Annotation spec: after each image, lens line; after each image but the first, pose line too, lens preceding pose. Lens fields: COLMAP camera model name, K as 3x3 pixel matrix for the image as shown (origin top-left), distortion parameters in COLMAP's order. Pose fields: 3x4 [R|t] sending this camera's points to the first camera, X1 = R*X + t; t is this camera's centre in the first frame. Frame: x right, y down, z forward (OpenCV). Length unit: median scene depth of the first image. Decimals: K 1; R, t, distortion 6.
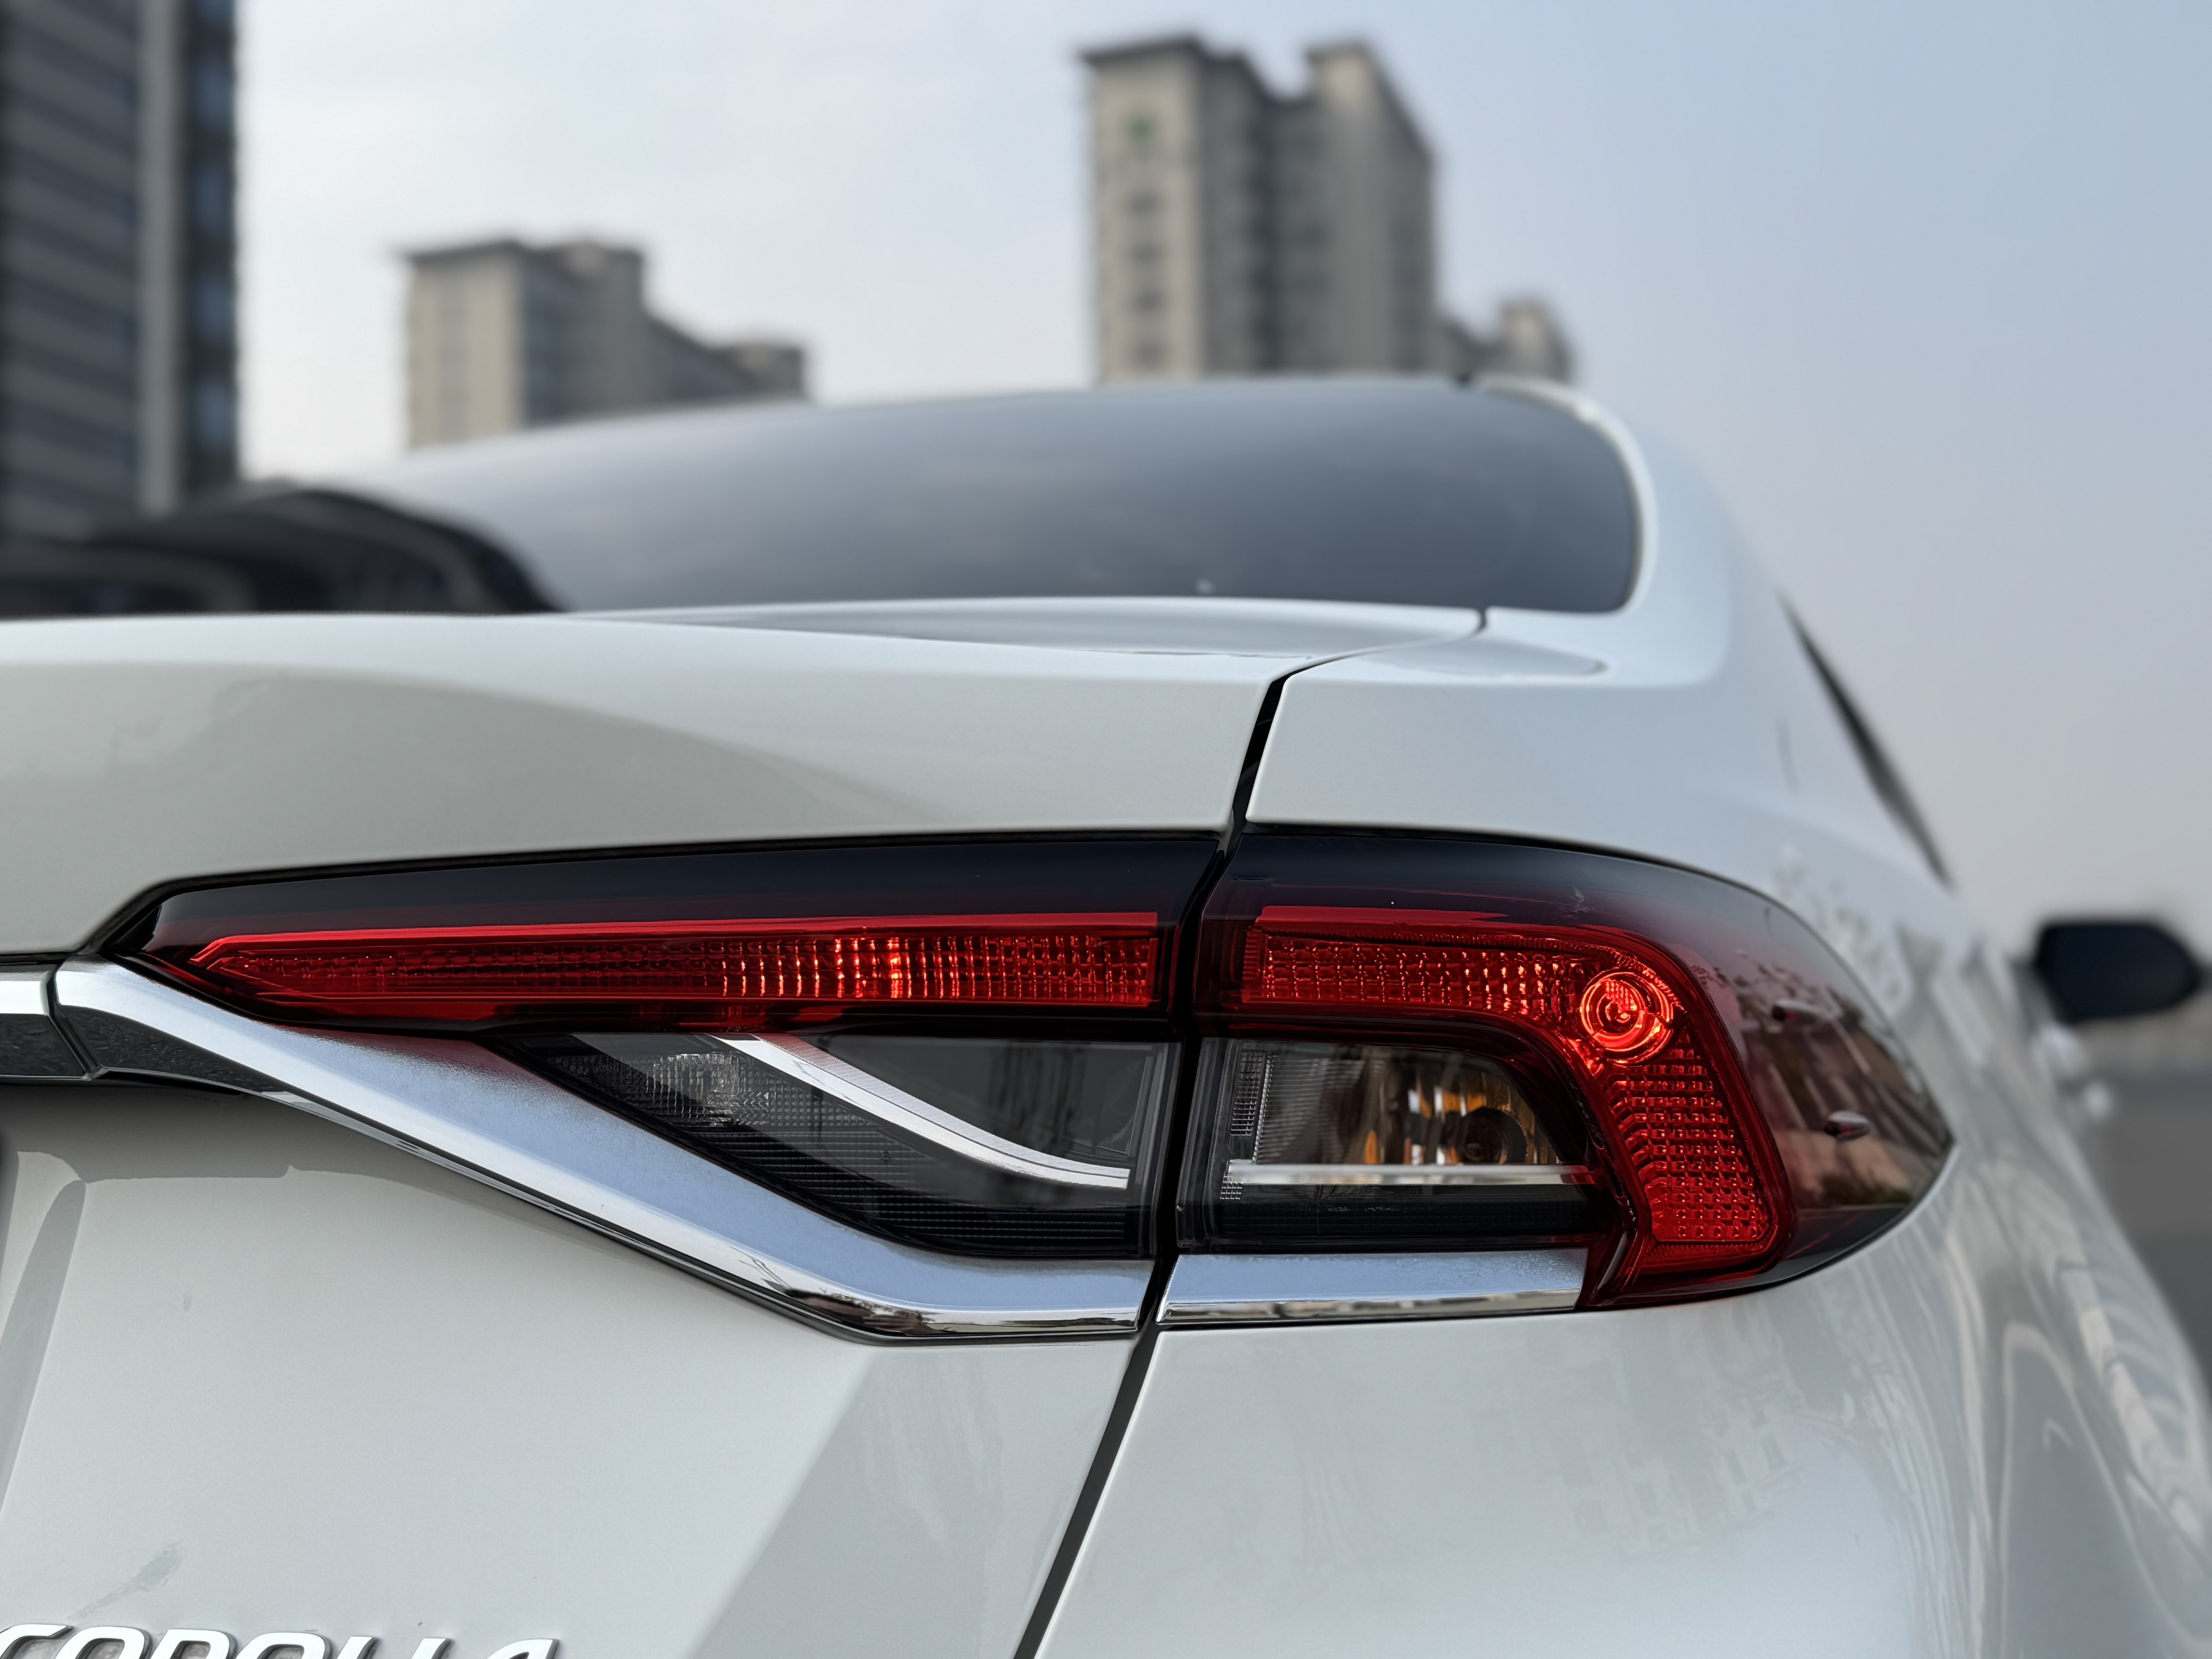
lens RADIAL K [[2584.2, 0, 1106.0], [0, 2584.2, 829.5], [0, 0, 1]] dist [0.015619, -0.019378]
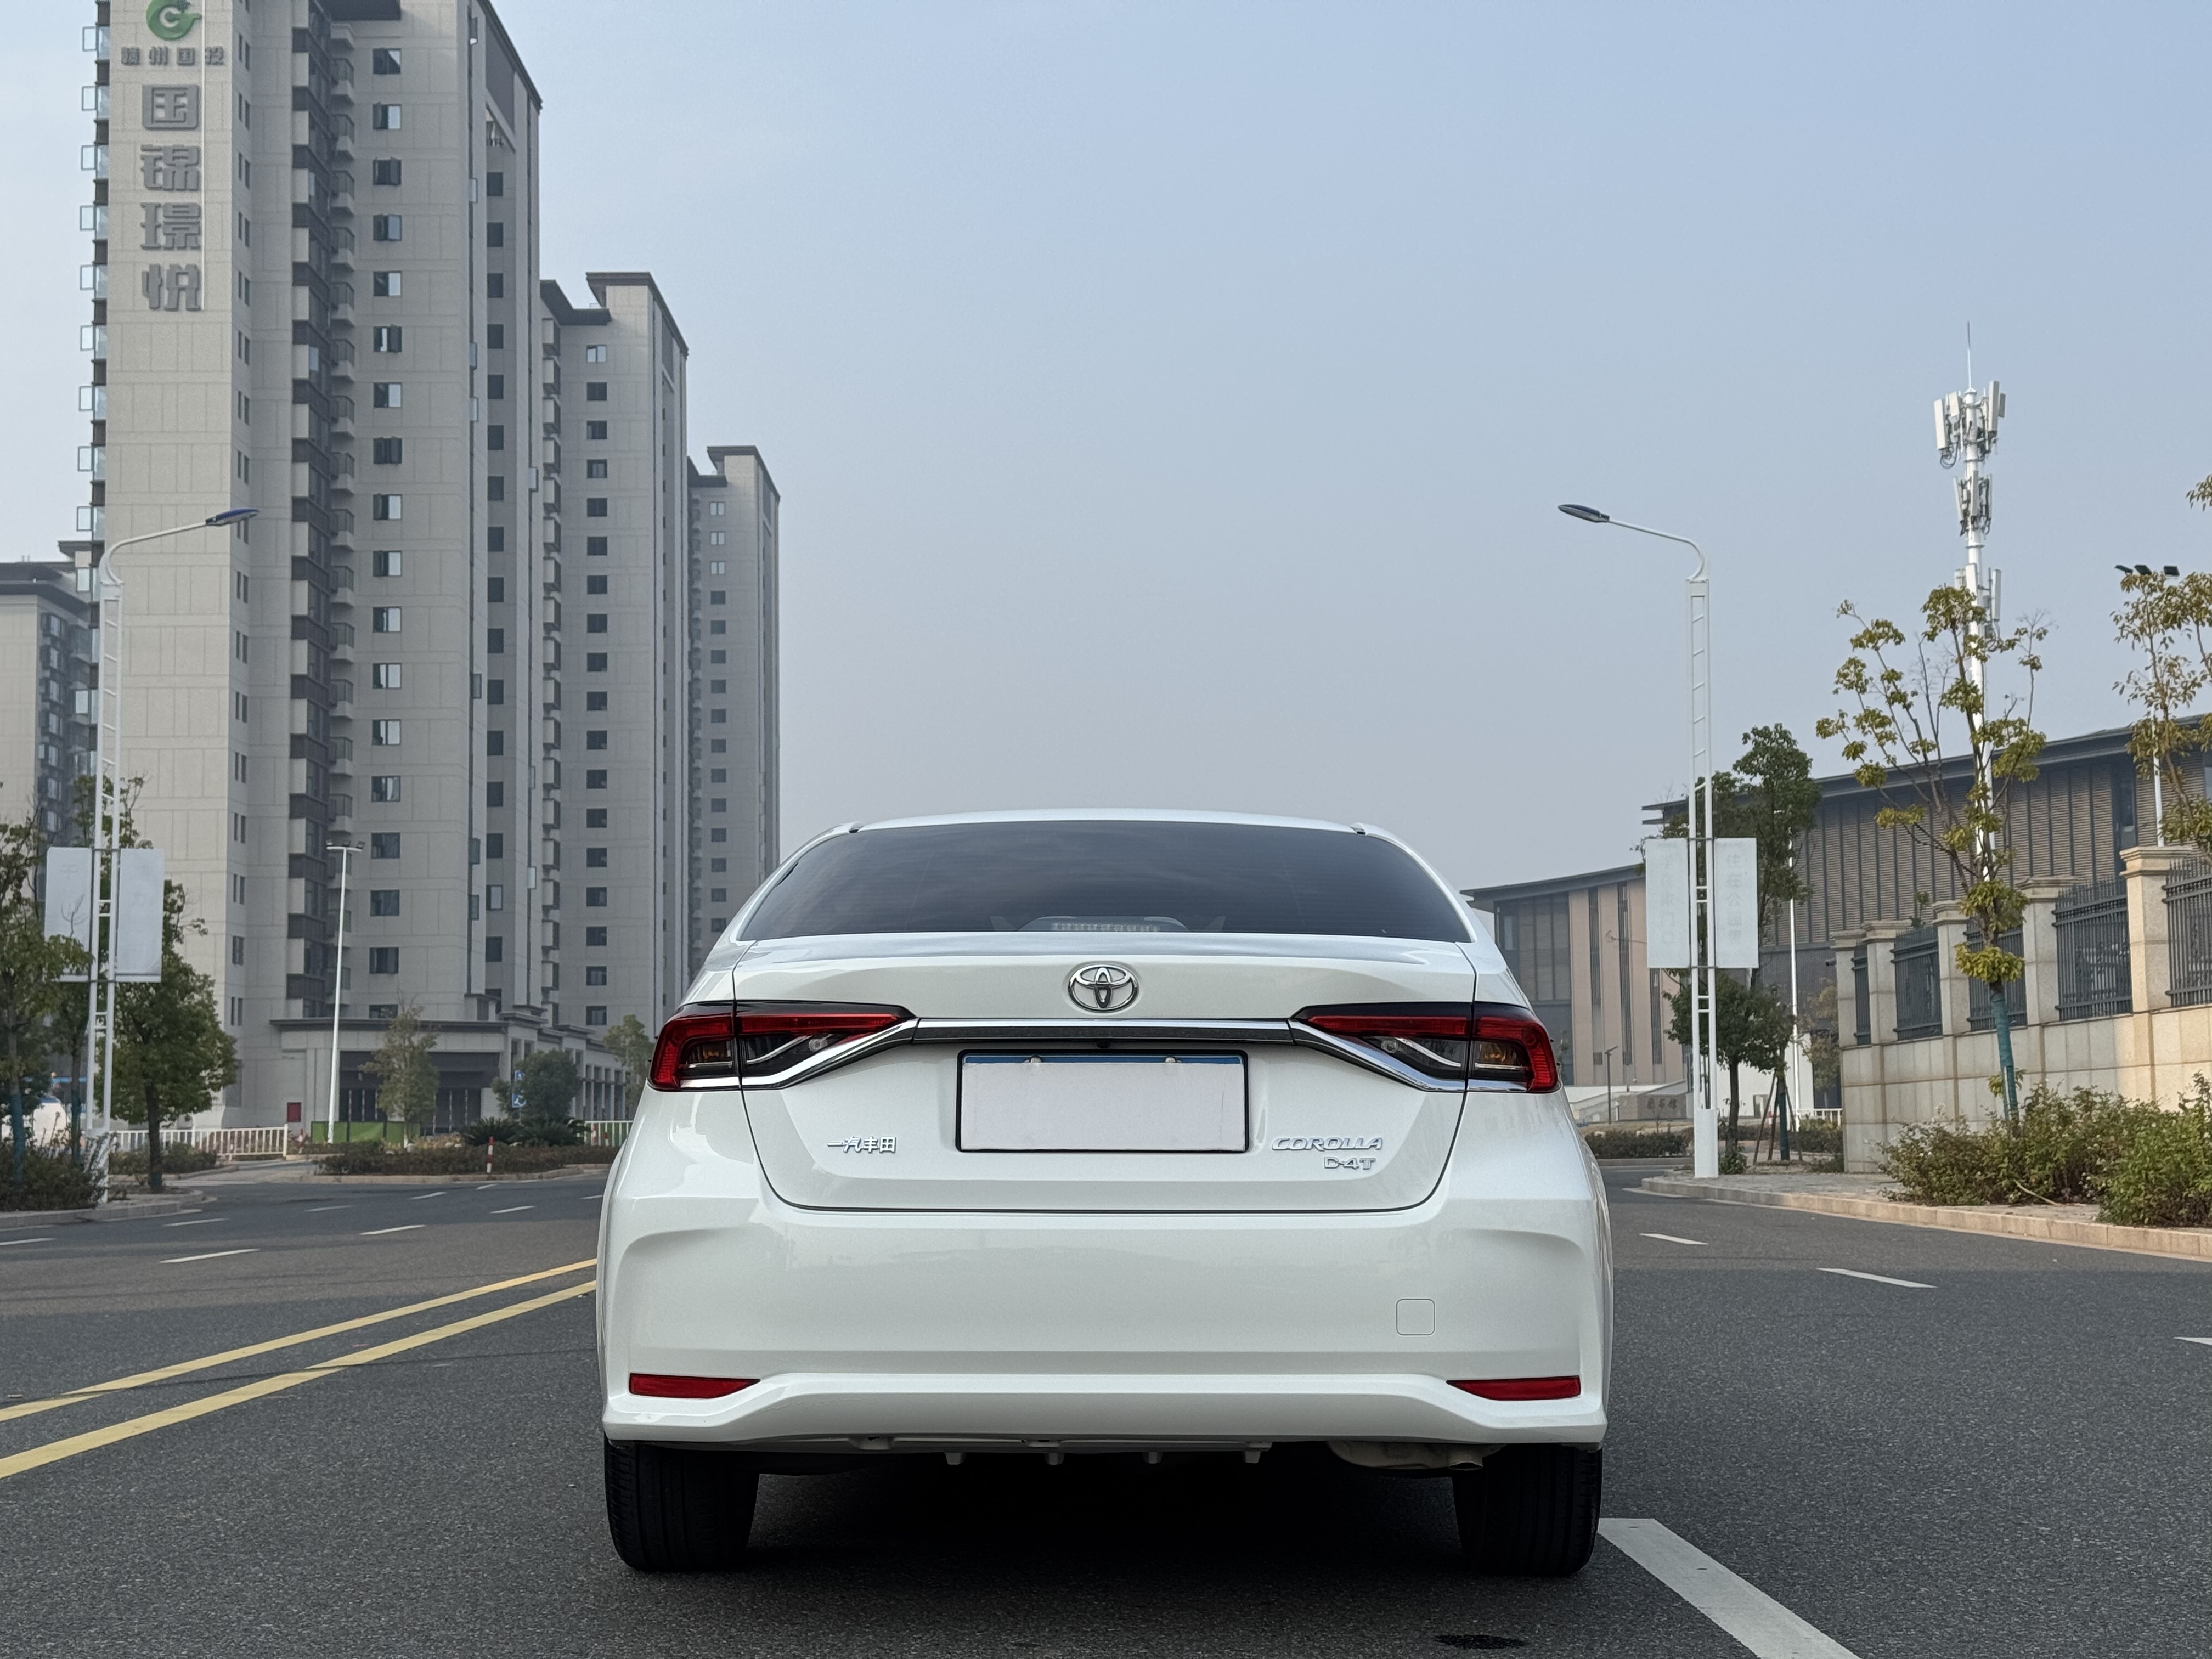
lens RADIAL K [[3006.0, 0, 1105.8], [0, 3006.0, 874.1], [0, 0, 1]] dist [0.231633, -0.578944]
pose [[0.944091, 0.046571, 0.326380, -2.778494], [-0.045682, 0.998902, -0.010392, -0.170486], [-0.326506, -0.005098, 0.945182, -4.772544]]
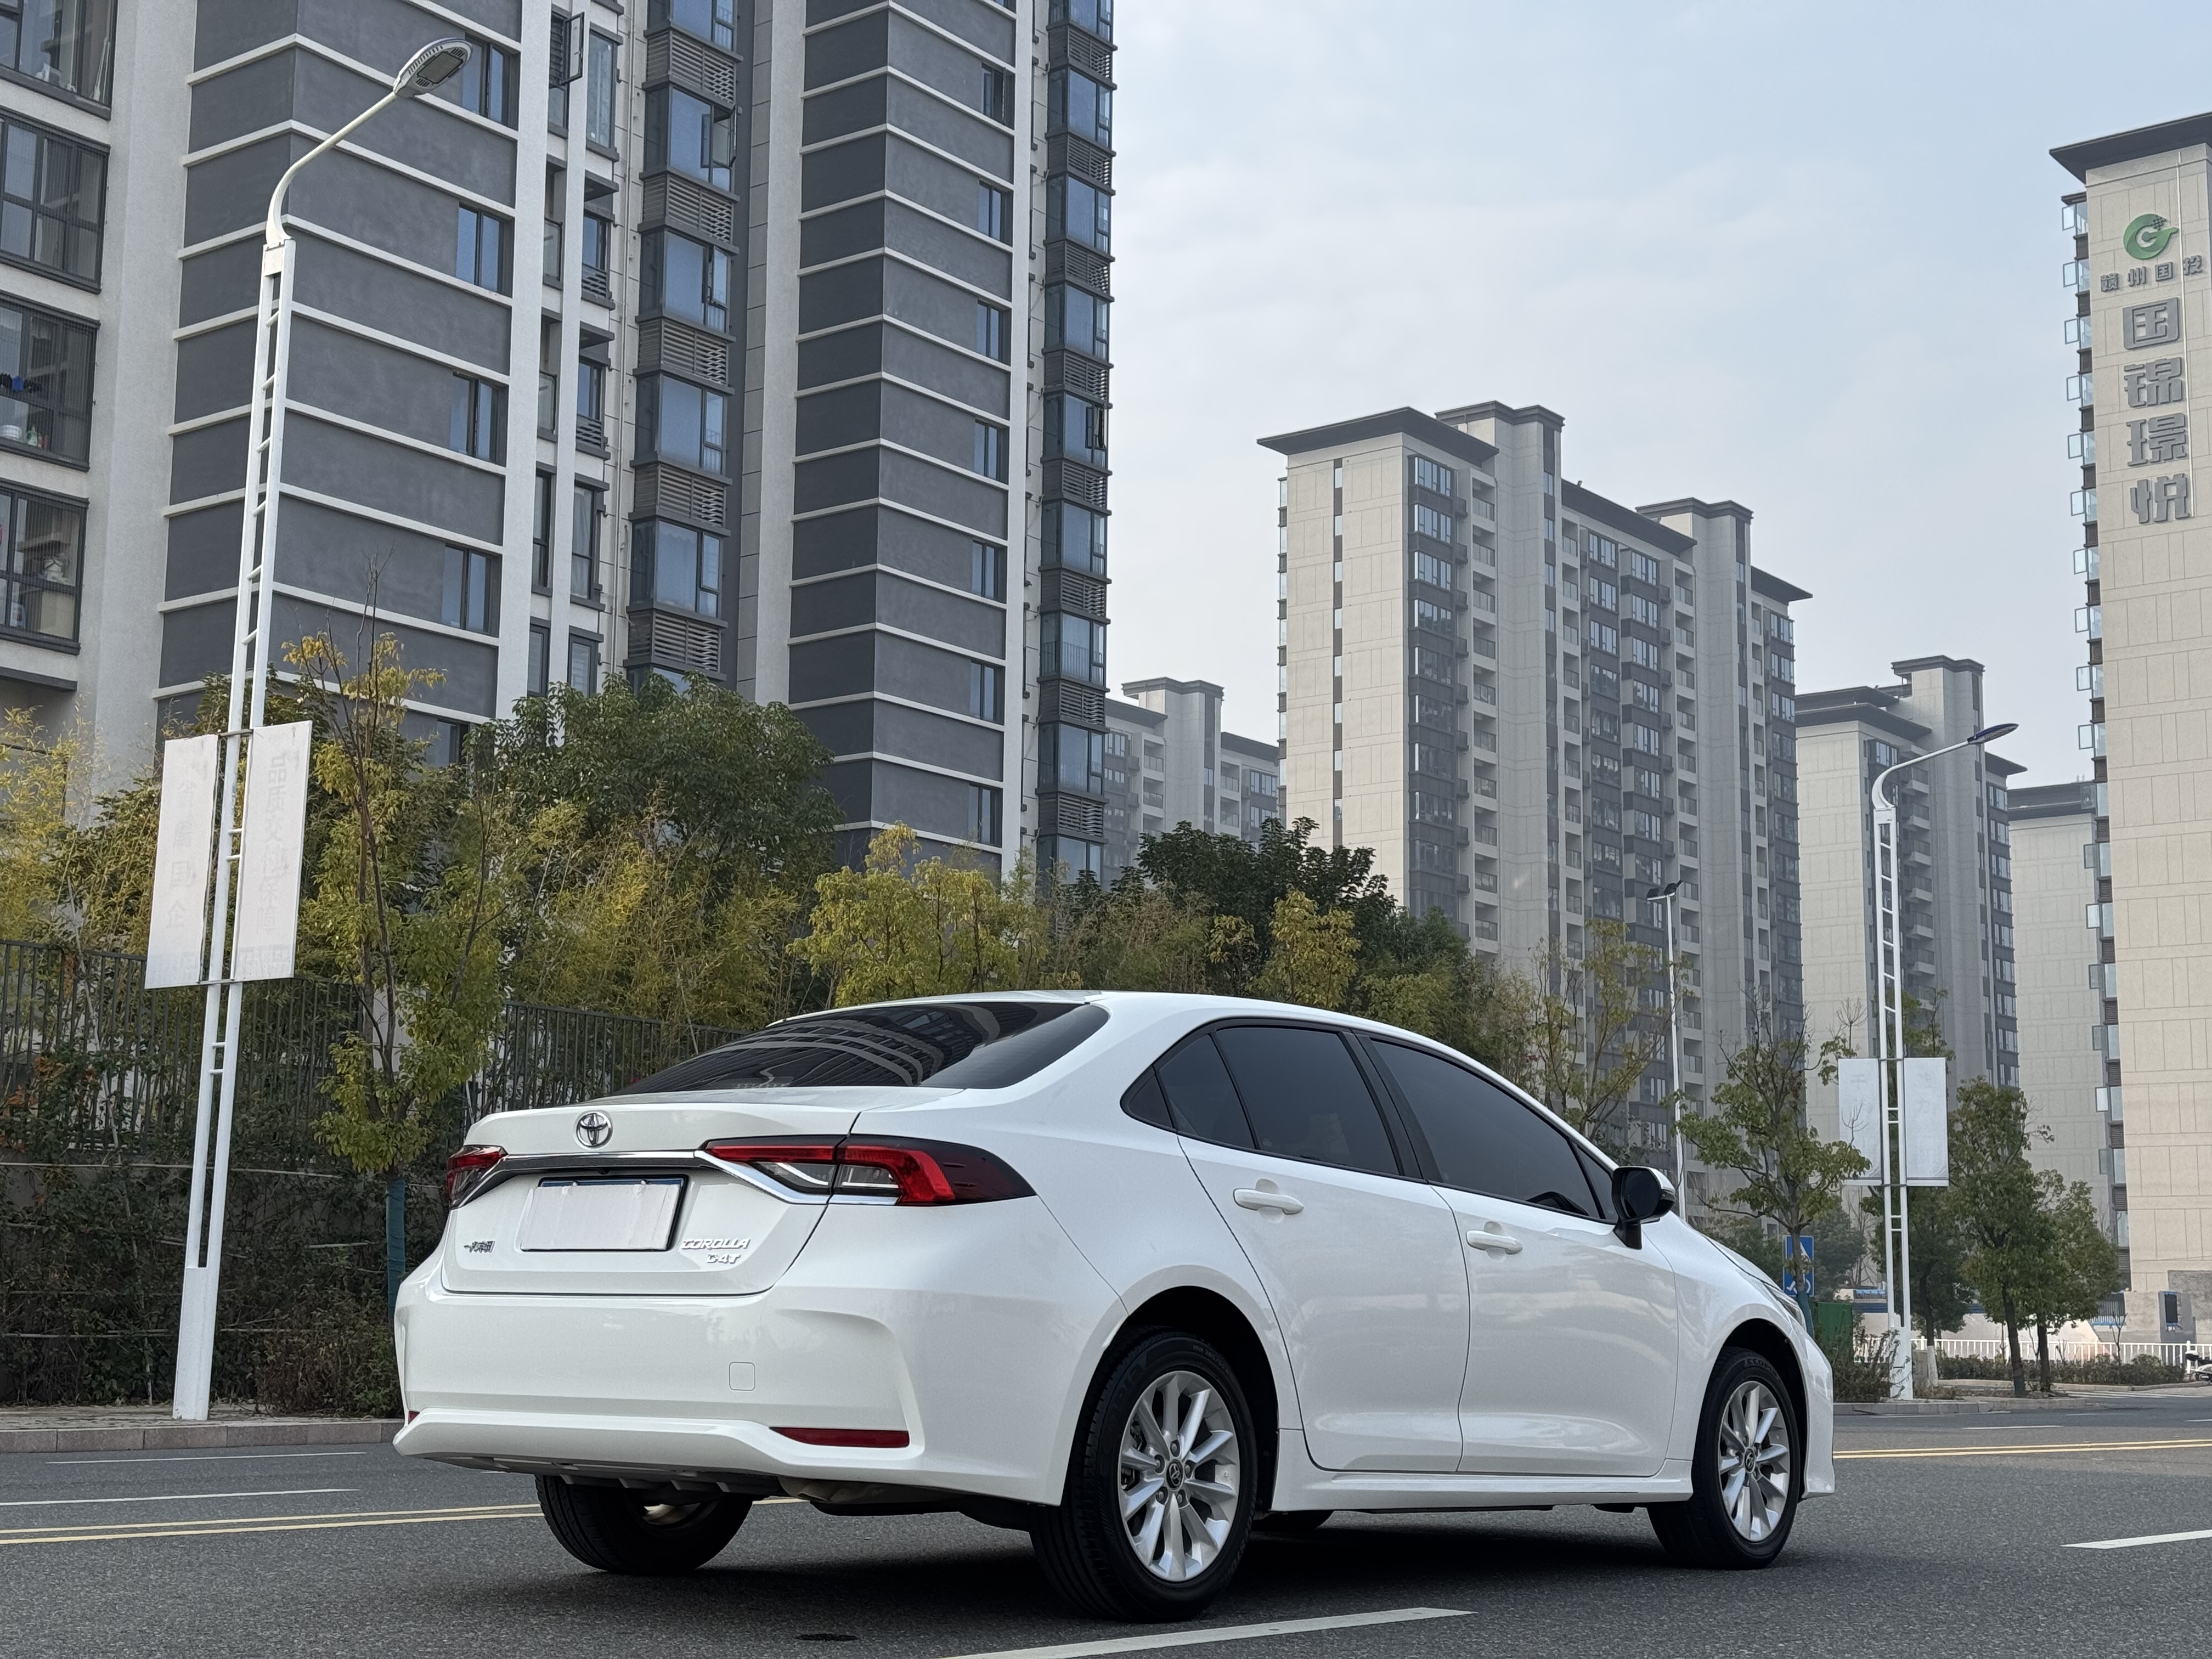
lens RADIAL K [[3006.0, 0, 1105.8], [0, 3006.0, 874.1], [0, 0, 1]] dist [0.231633, -0.578944]
pose [[0.945510, -0.005735, -0.325542, 3.382400], [-0.014378, 0.998134, -0.059344, -0.231678], [0.325275, 0.060790, 0.943664, -6.547446]]
